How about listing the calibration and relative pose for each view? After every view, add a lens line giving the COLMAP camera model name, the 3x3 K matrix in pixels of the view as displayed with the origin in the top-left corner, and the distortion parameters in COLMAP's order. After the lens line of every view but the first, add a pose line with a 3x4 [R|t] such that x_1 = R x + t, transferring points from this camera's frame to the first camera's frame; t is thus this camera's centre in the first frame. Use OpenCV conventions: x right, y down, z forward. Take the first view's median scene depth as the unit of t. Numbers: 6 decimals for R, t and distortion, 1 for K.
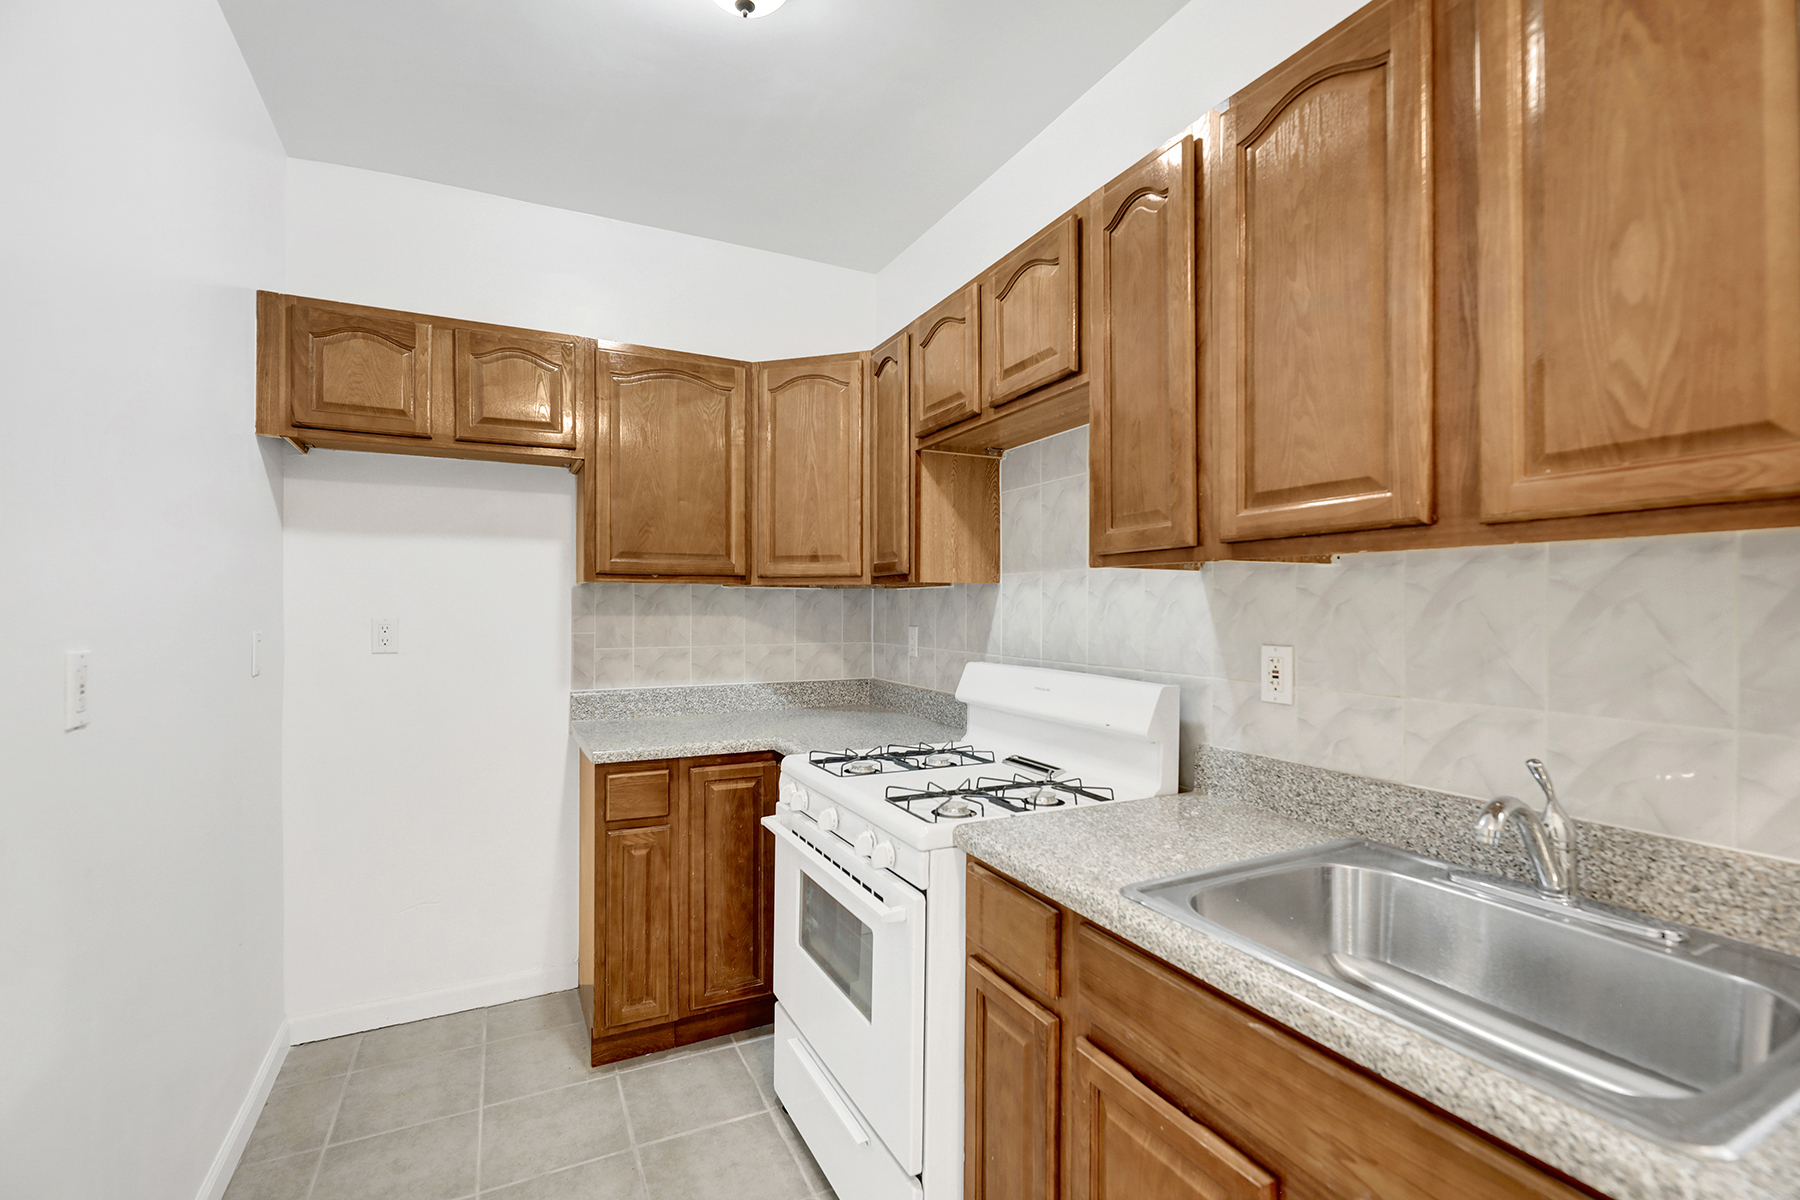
lens RADIAL K [[782.0, 0, 880.4], [0, 782.0, 606.5], [0, 0, 1]] dist [-0.000201, -0.000206]
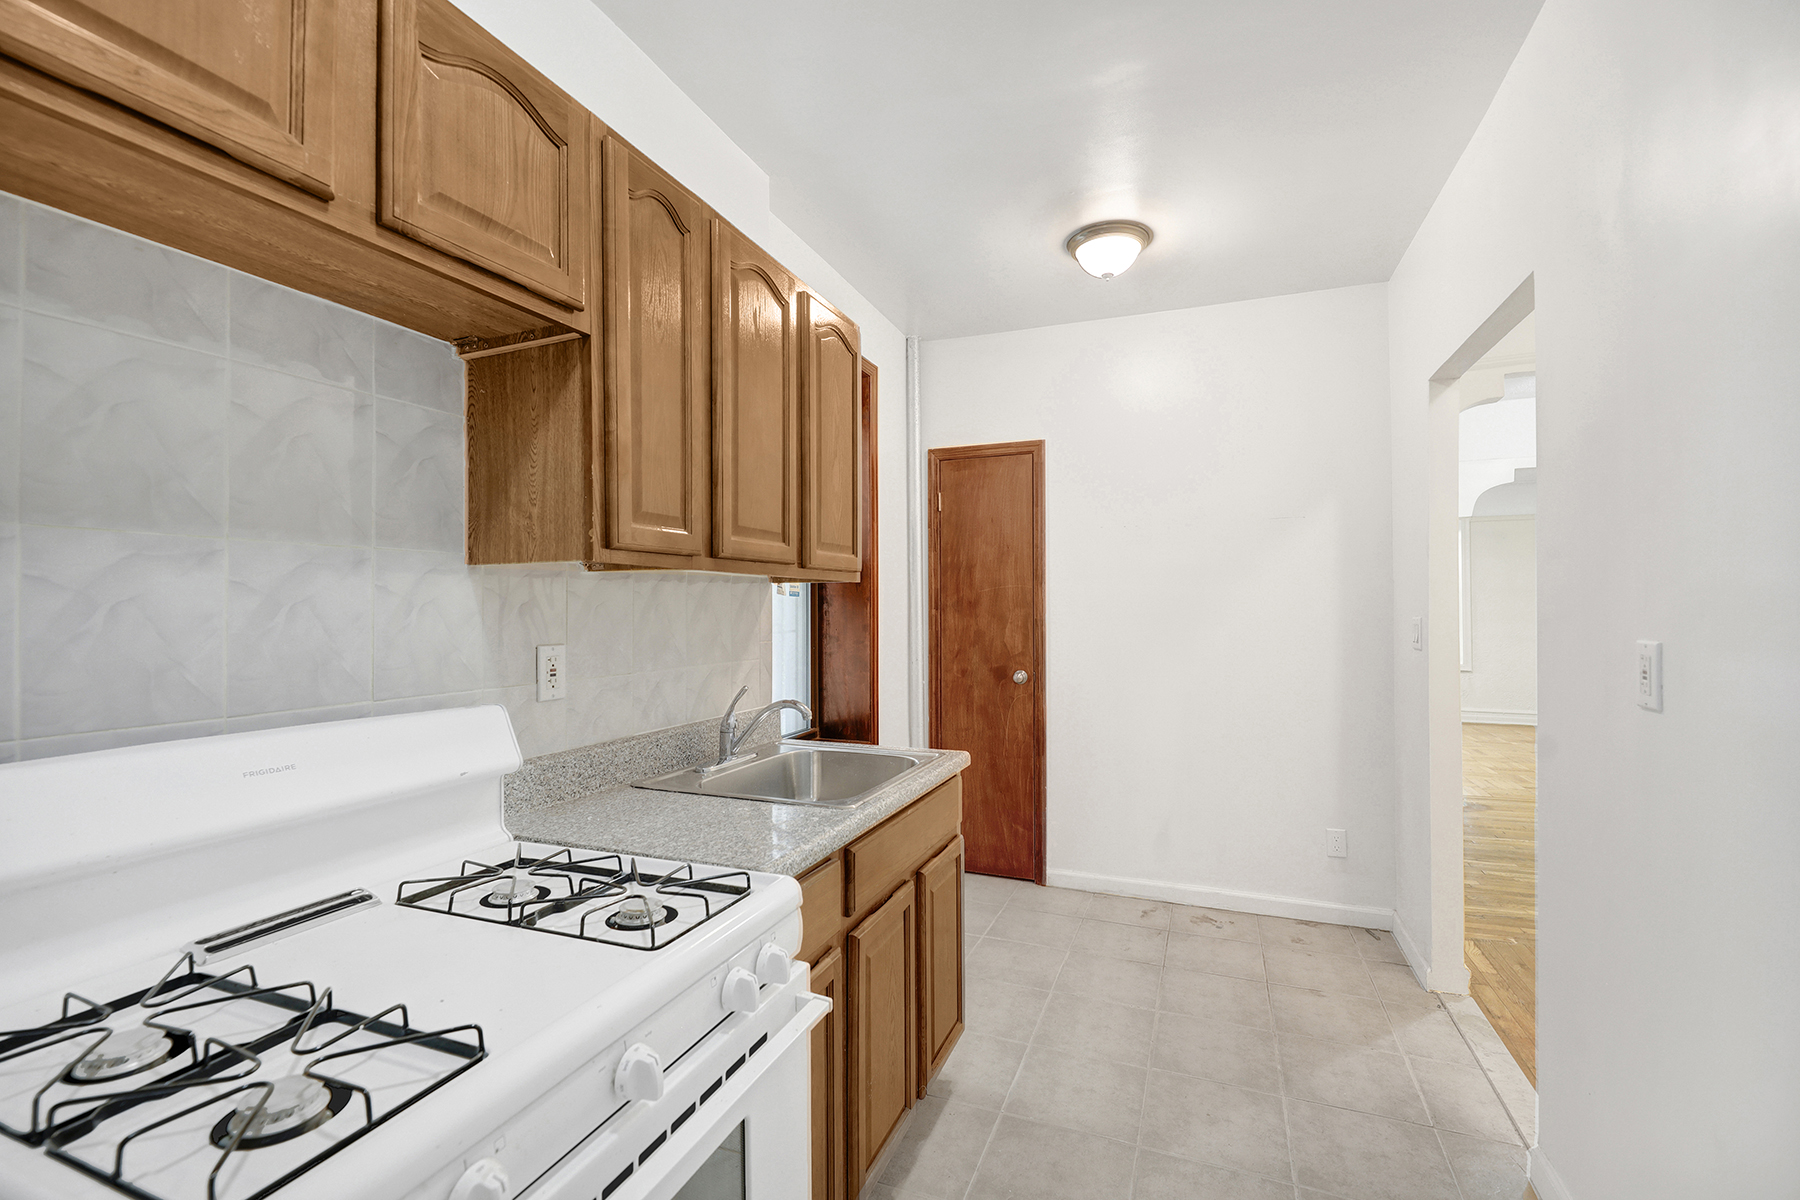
lens RADIAL K [[782.0, 0, 880.4], [0, 782.0, 606.5], [0, 0, 1]] dist [-0.000201, -0.000206]
pose [[-0.658626, -0.000342, 0.752471, -0.568656], [-0.000299, 1.000000, 0.000193, -0.002180], [-0.752471, -0.000098, -0.658626, 1.351932]]
